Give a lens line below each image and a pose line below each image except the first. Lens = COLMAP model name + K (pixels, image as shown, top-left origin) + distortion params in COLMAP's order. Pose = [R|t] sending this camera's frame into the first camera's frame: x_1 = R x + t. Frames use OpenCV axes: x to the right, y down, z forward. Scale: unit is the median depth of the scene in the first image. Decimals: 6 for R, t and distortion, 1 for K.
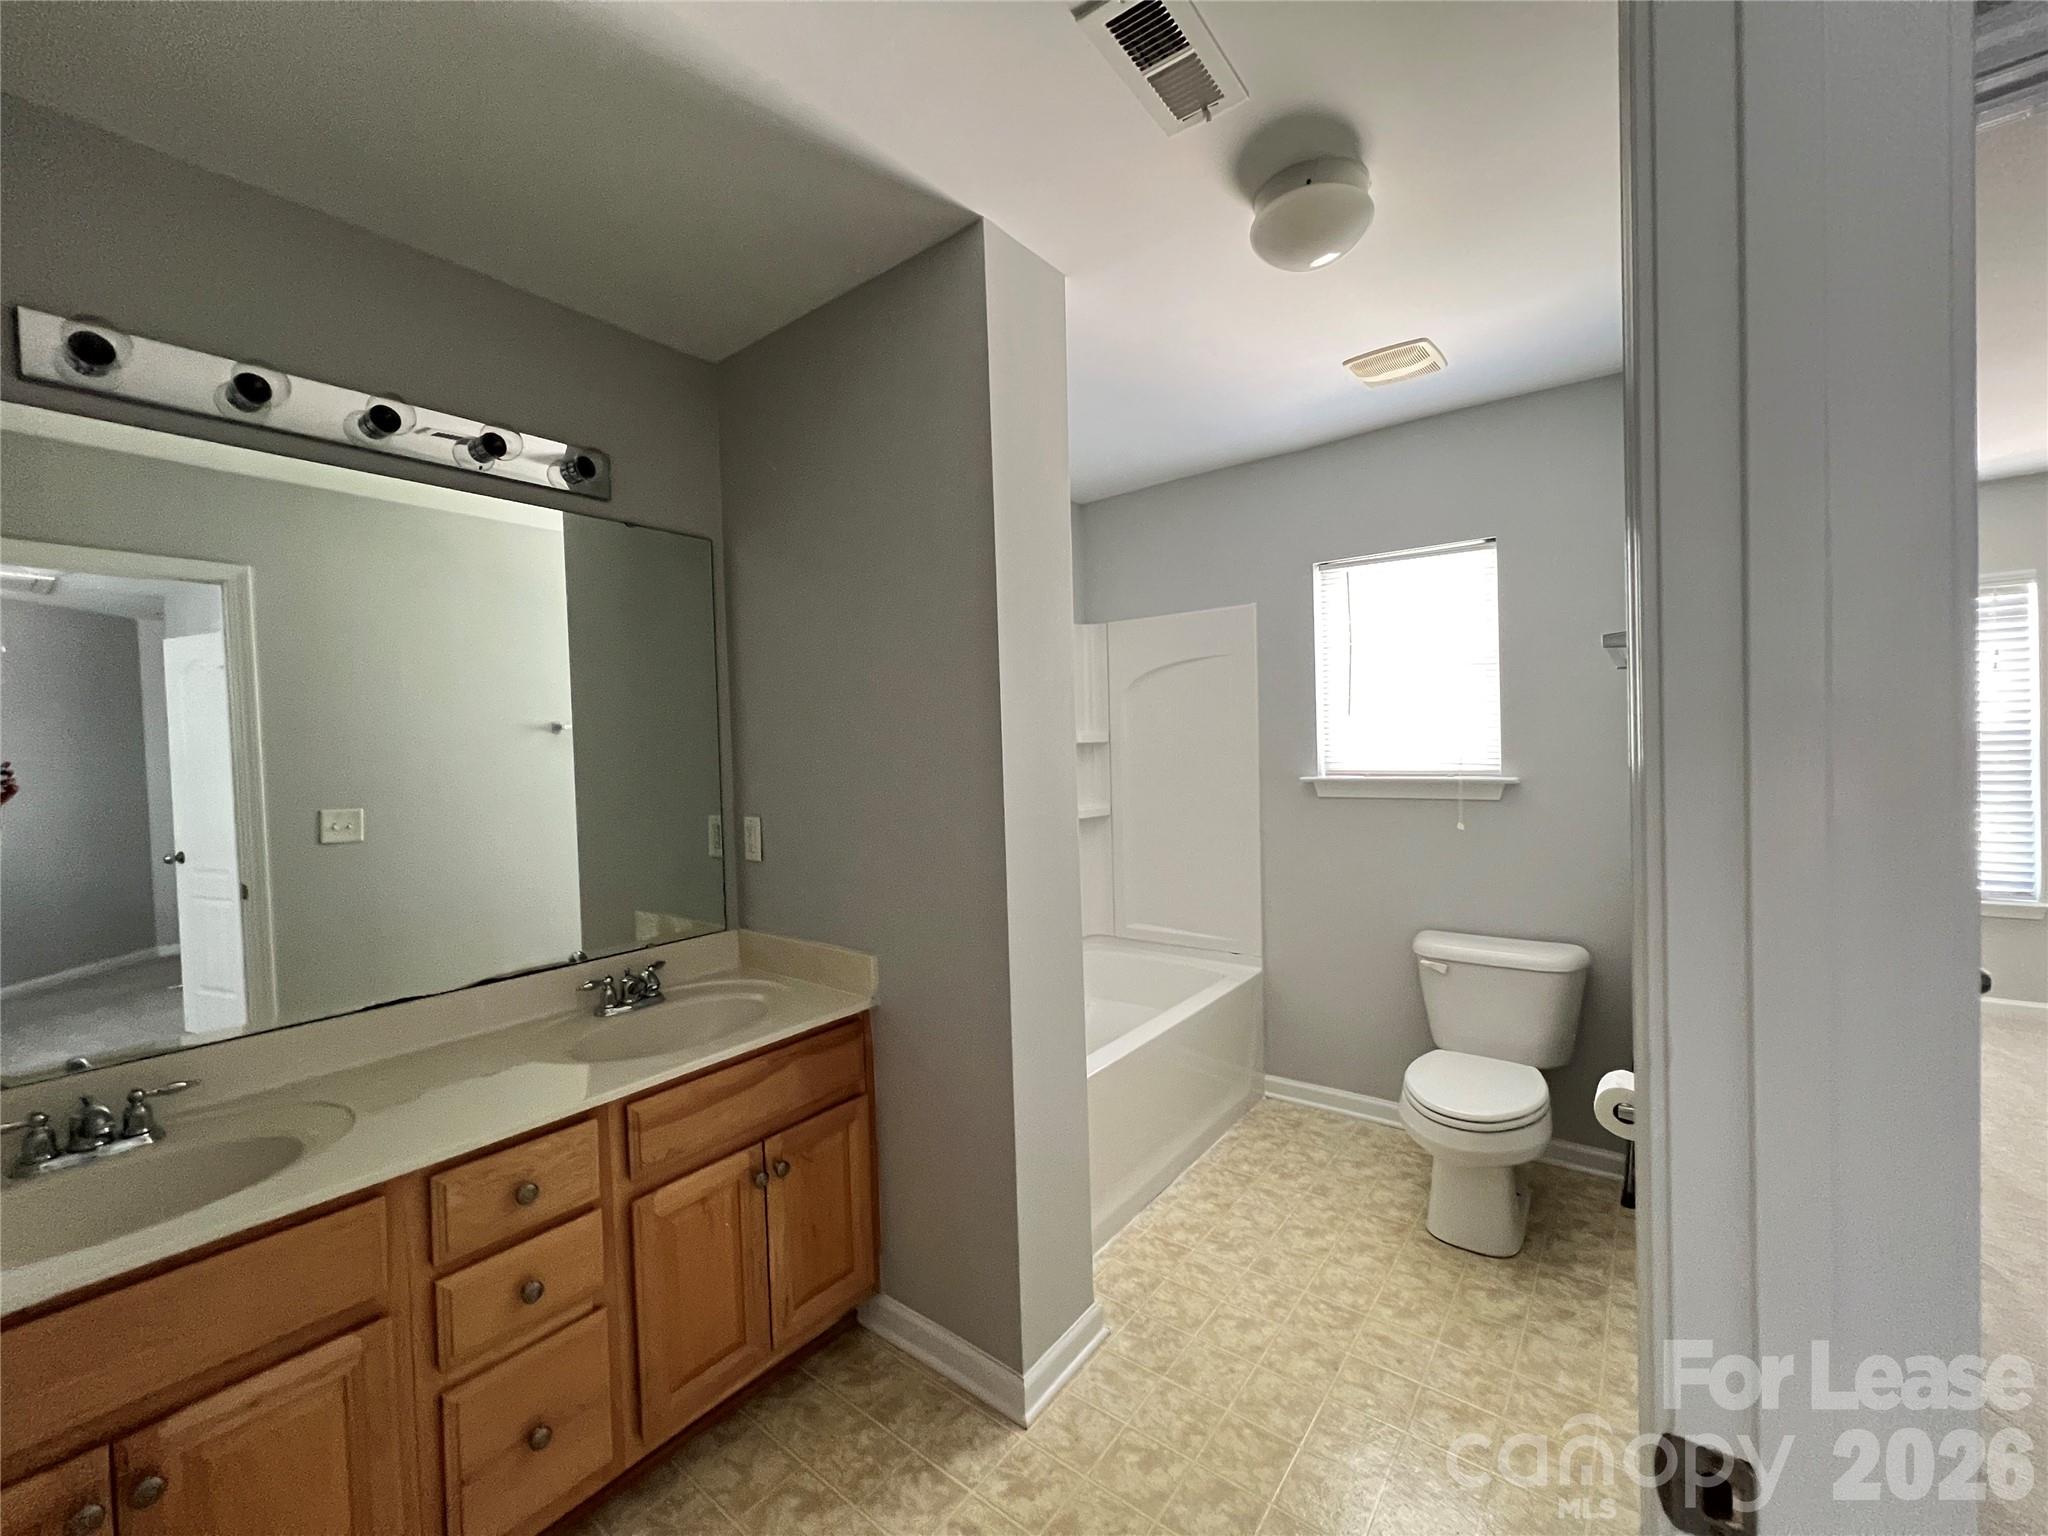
lens RADIAL K [[824.1, 0, 1022.4], [0, 824.1, 764.0], [0, 0, 1]] dist [-0.000355, -0.000069]
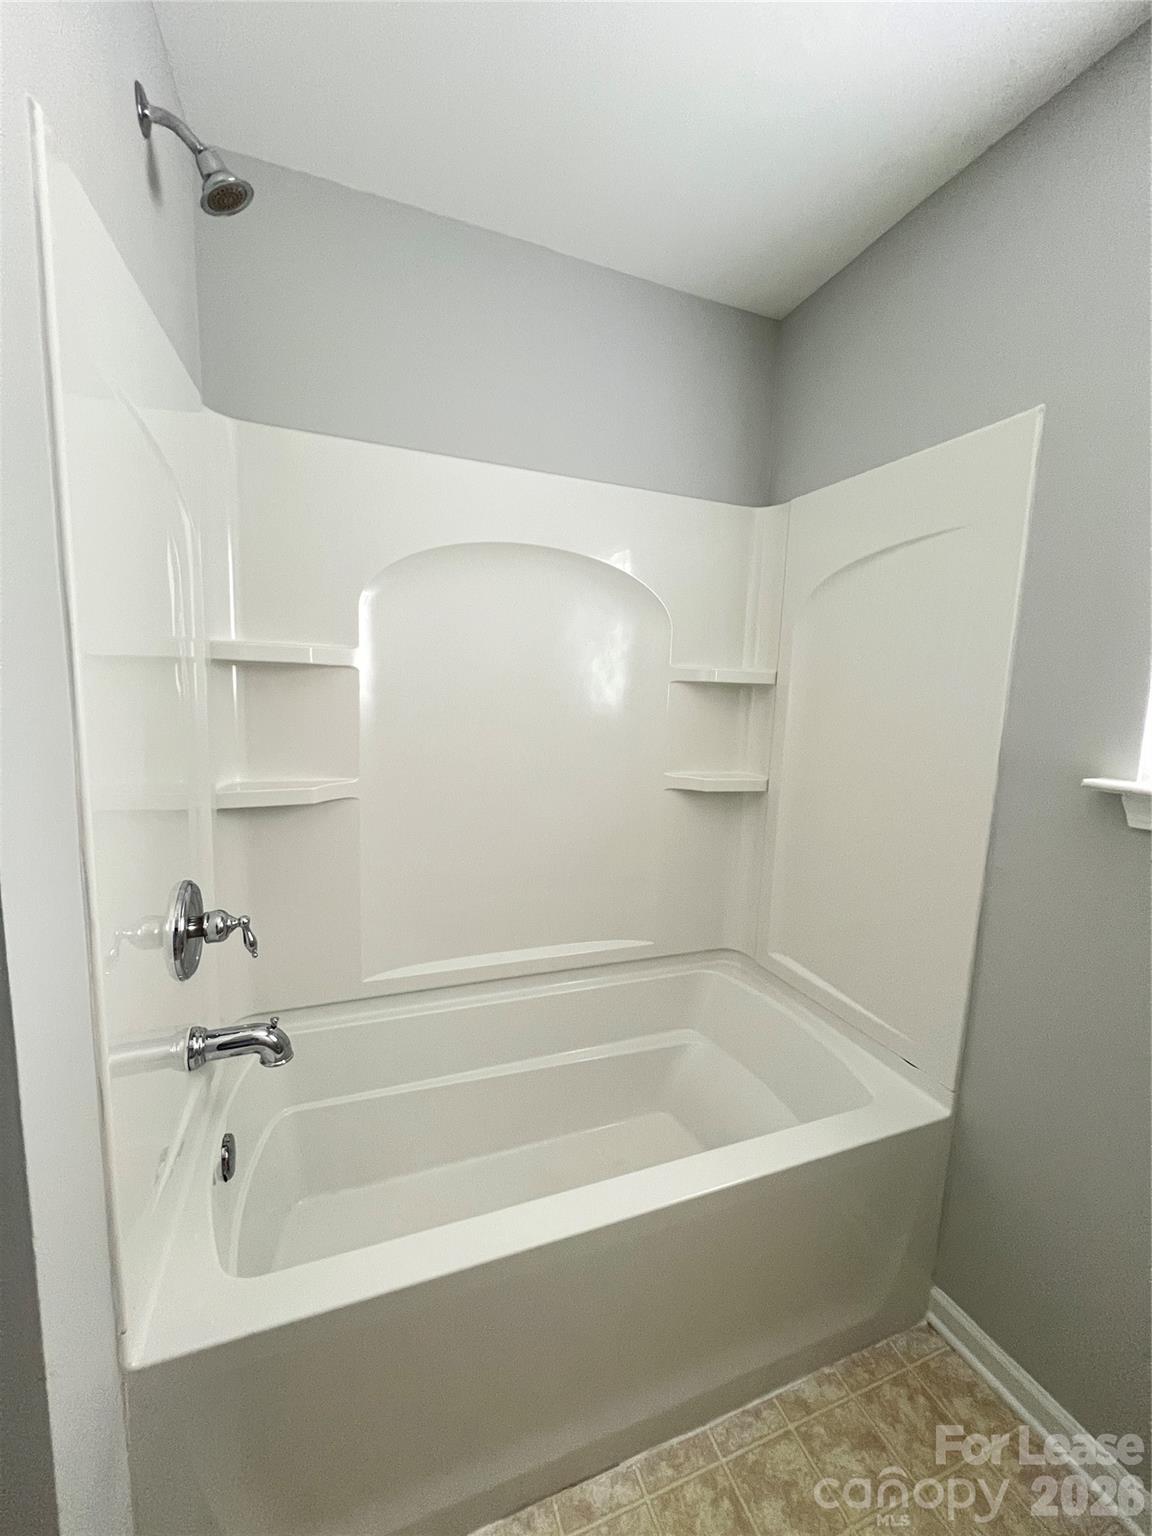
lens RADIAL K [[618.0, 0, 577.6], [0, 618.0, 766.3], [0, 0, 1]] dist [-0.000355, -0.000069]
pose [[0.858156, 0.124875, -0.497970, 0.295172], [-0.075484, 0.990116, 0.118206, -0.010290], [0.507809, -0.063851, 0.859100, 0.624632]]
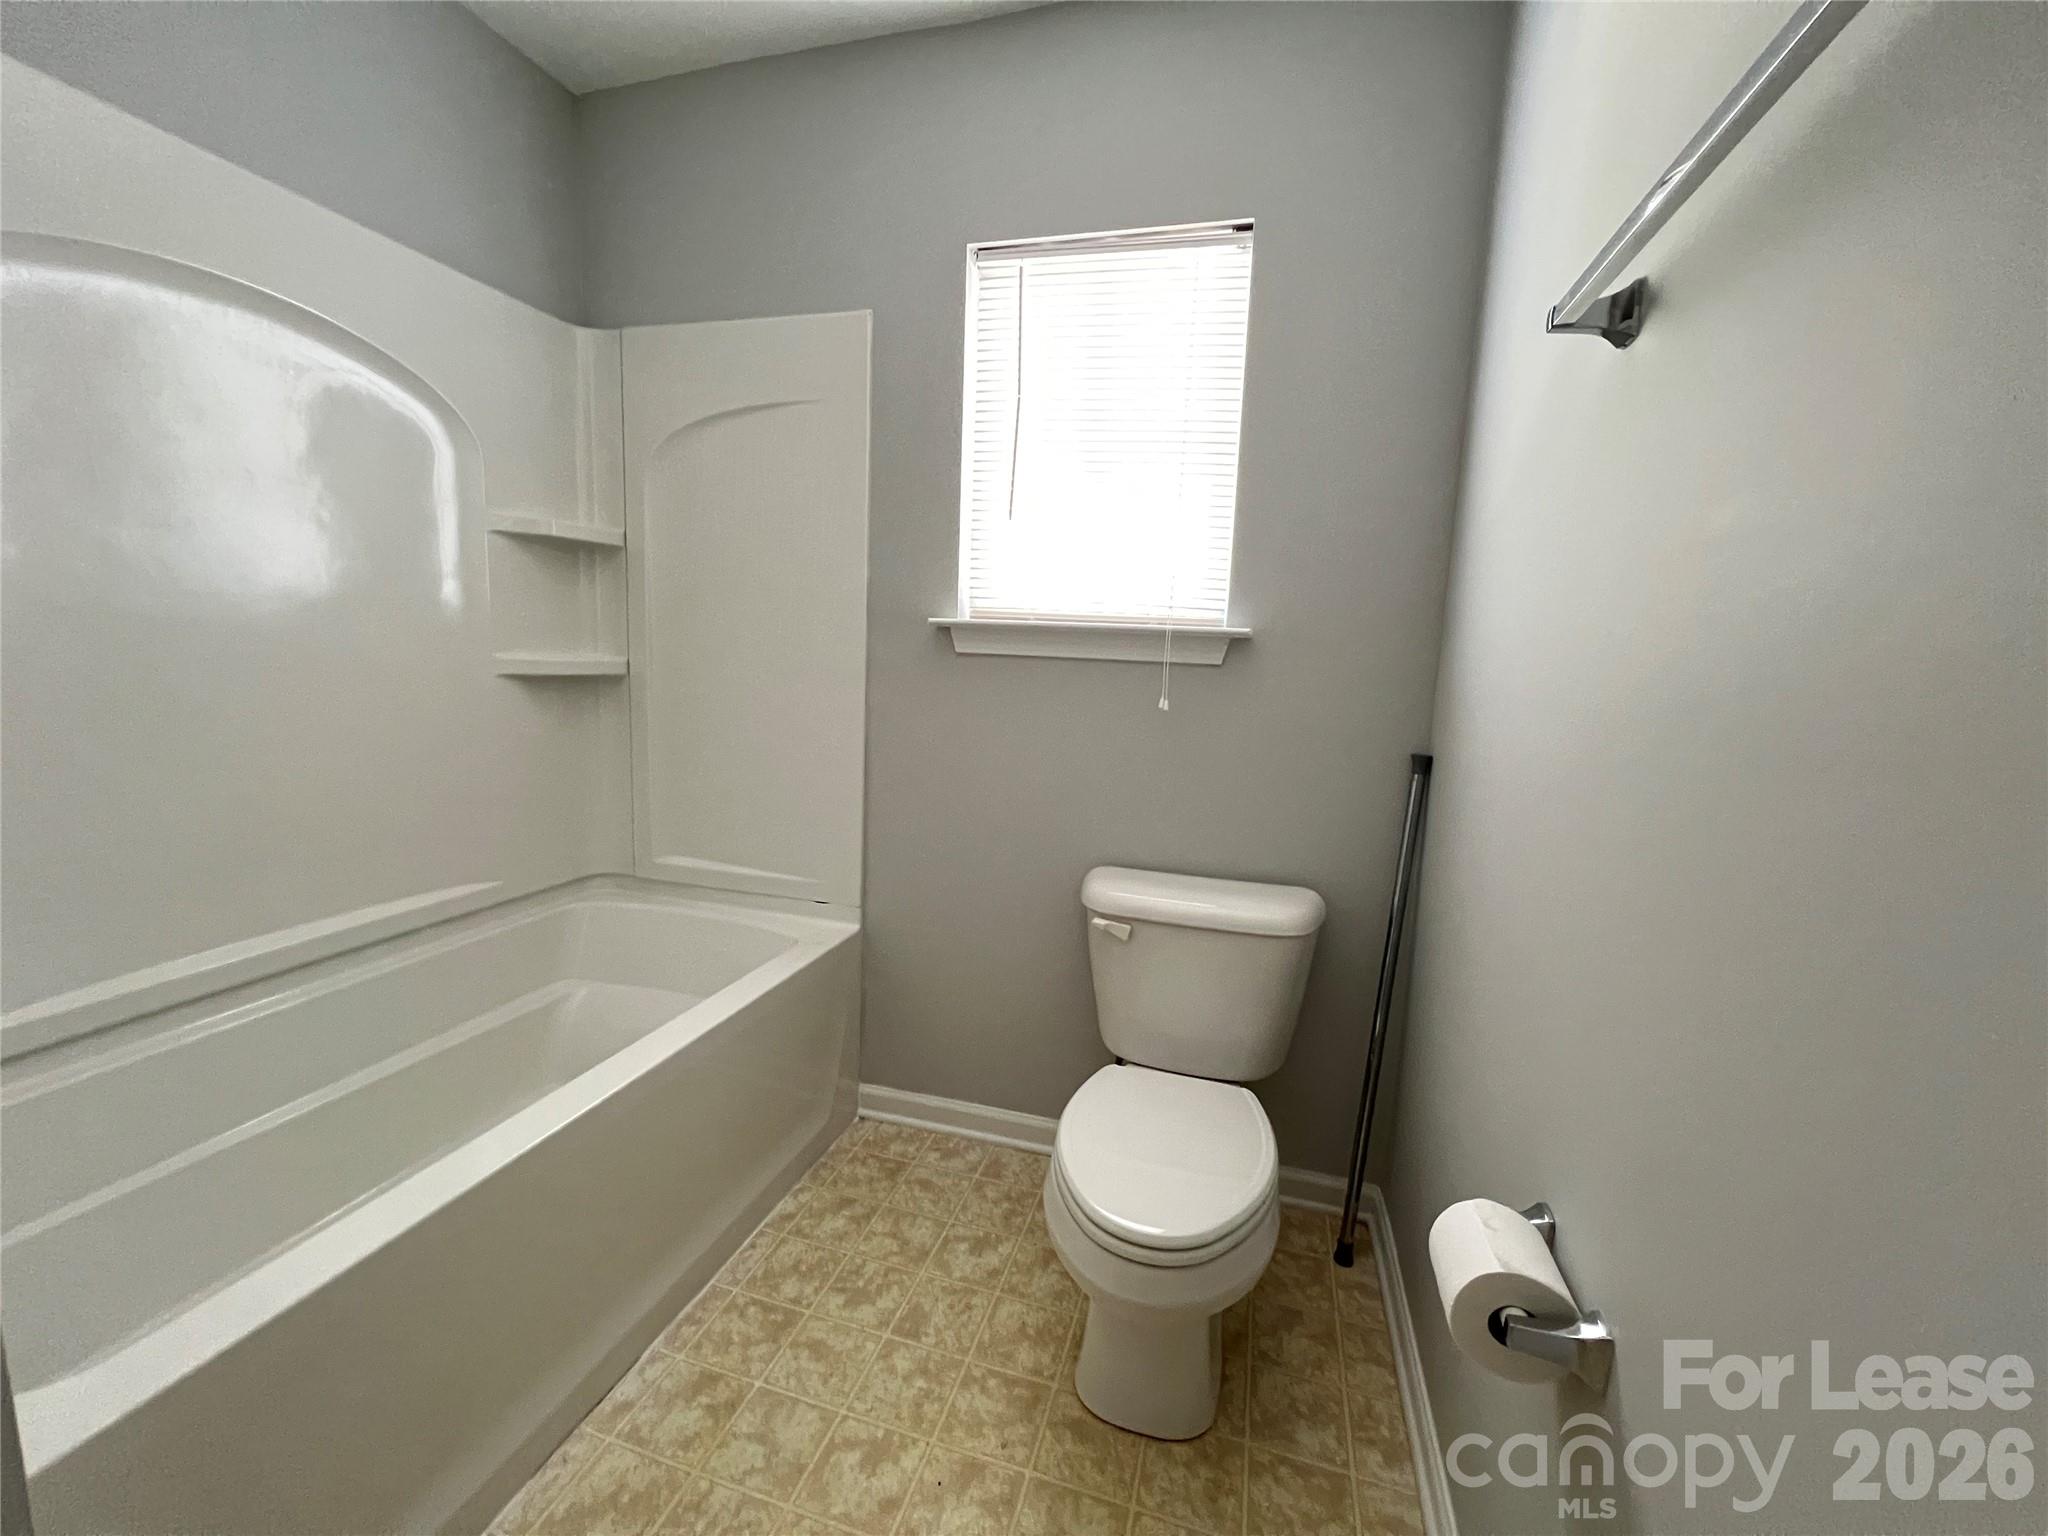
lens RADIAL K [[824.1, 0, 1021.2], [0, 824.1, 760.7], [0, 0, 1]] dist [-0.000355, -0.000069]
pose [[0.931425, 0.014128, 0.363660, 0.203465], [-0.057667, 0.992351, 0.109149, 0.056170], [-0.359336, -0.122636, 0.925115, 0.453457]]
